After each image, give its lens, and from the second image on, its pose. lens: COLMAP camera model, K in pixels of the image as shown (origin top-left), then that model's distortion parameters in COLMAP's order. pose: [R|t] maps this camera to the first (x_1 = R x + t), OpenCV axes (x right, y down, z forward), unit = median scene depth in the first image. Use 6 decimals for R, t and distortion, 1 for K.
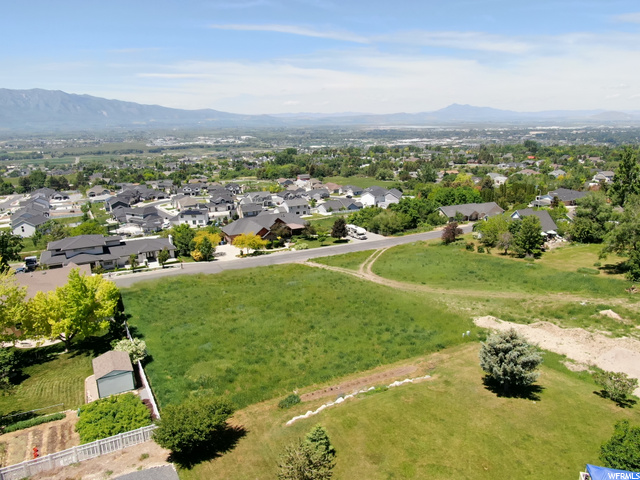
lens RADIAL K [[458.2, 0, 321.4], [0, 458.2, 238.2], [0, 0, 1]] dist [-0.027570, 0.013854]
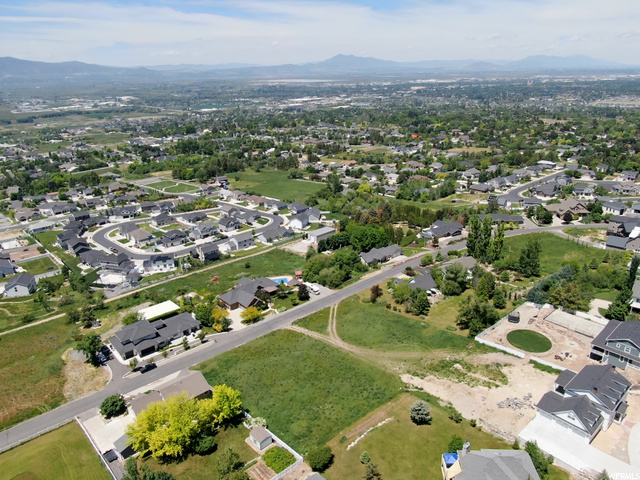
lens RADIAL K [[458.2, 0, 321.2], [0, 458.2, 236.6], [0, 0, 1]] dist [-0.027570, 0.013854]
pose [[0.972332, -0.085225, 0.217504, -0.012109], [0.064277, 0.992743, 0.101640, -0.019632], [-0.224588, -0.084847, 0.970753, -0.025930]]
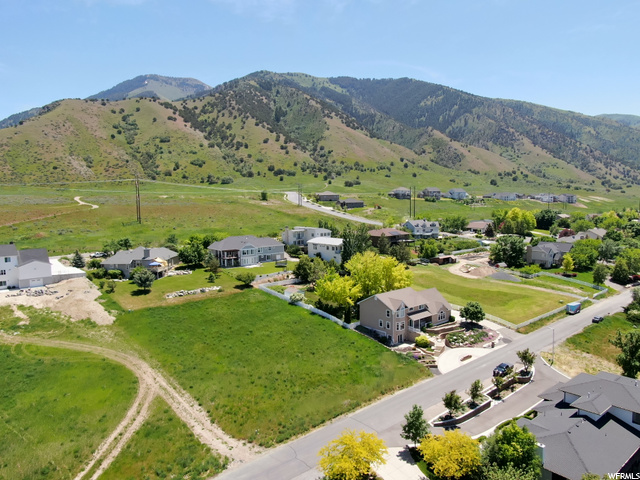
lens RADIAL K [[458.2, 0, 319.4], [0, 458.2, 240.2], [0, 0, 1]] dist [-0.027570, 0.013854]
pose [[-0.977727, 0.046812, -0.204596, -0.001845], [-0.027709, 0.937487, 0.346915, -0.018221], [0.208046, 0.344857, -0.915309, 0.068247]]
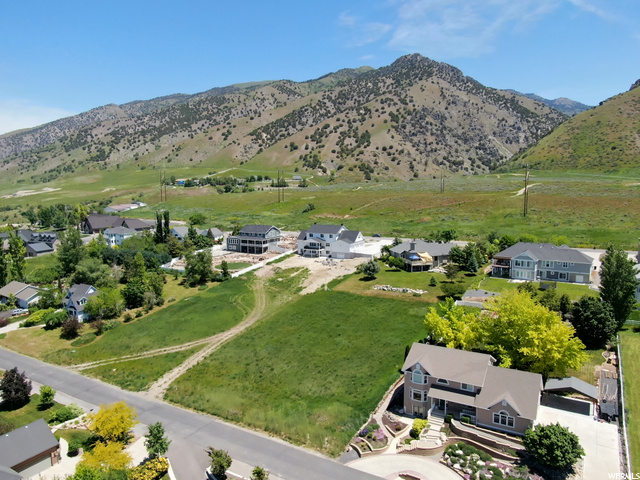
lens RADIAL K [[458.2, 0, 323.6], [0, 458.2, 240.1], [0, 0, 1]] dist [-0.027570, 0.013854]
pose [[-0.514918, -0.090591, 0.852439, -0.039897], [0.240425, 0.939228, 0.245043, -0.014883], [-0.822834, 0.331125, -0.461846, 0.049253]]
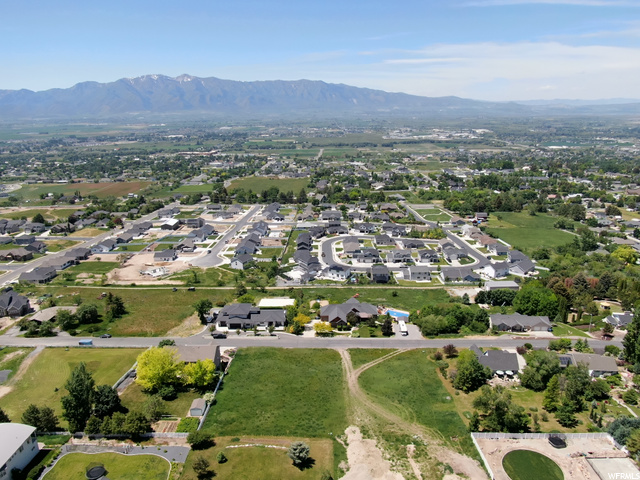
lens RADIAL K [[458.2, 0, 321.9], [0, 458.2, 238.0], [0, 0, 1]] dist [-0.027570, 0.013854]
pose [[0.876807, 0.133217, -0.462021, 0.028500], [-0.120592, 0.991070, 0.056906, -0.020578], [0.465476, 0.005820, 0.885041, -0.023504]]
